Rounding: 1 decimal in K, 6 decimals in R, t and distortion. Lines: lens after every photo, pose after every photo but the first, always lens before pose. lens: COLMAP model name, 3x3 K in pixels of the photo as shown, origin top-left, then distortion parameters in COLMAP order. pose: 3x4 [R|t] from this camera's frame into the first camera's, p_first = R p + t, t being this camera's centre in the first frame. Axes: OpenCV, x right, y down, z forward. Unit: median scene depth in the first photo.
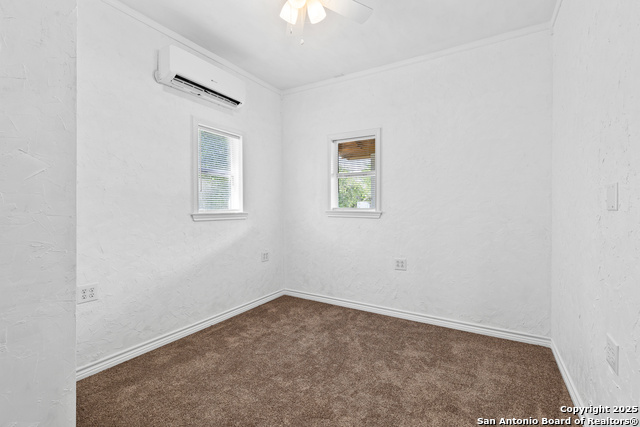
lens RADIAL K [[292.4, 0, 317.8], [0, 292.4, 210.6], [0, 0, 1]] dist [0.005989, -0.000738]
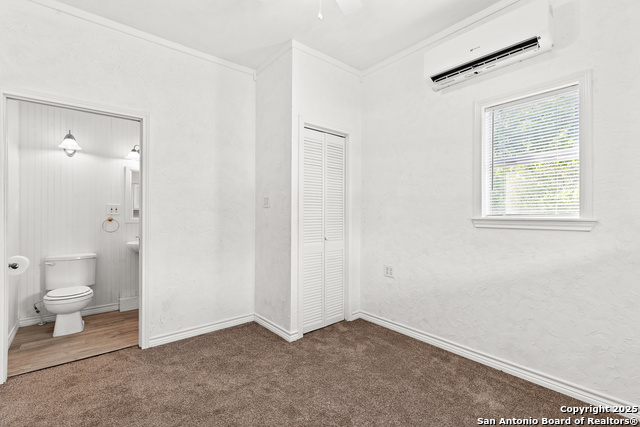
lens RADIAL K [[292.4, 0, 324.2], [0, 292.4, 213.6], [0, 0, 1]] dist [0.005989, -0.000738]
pose [[-0.337571, 0.000248, -0.941300, 0.516102], [-0.002793, 0.999995, 0.001265, -0.003087], [0.941296, 0.003056, -0.337568, 0.887960]]
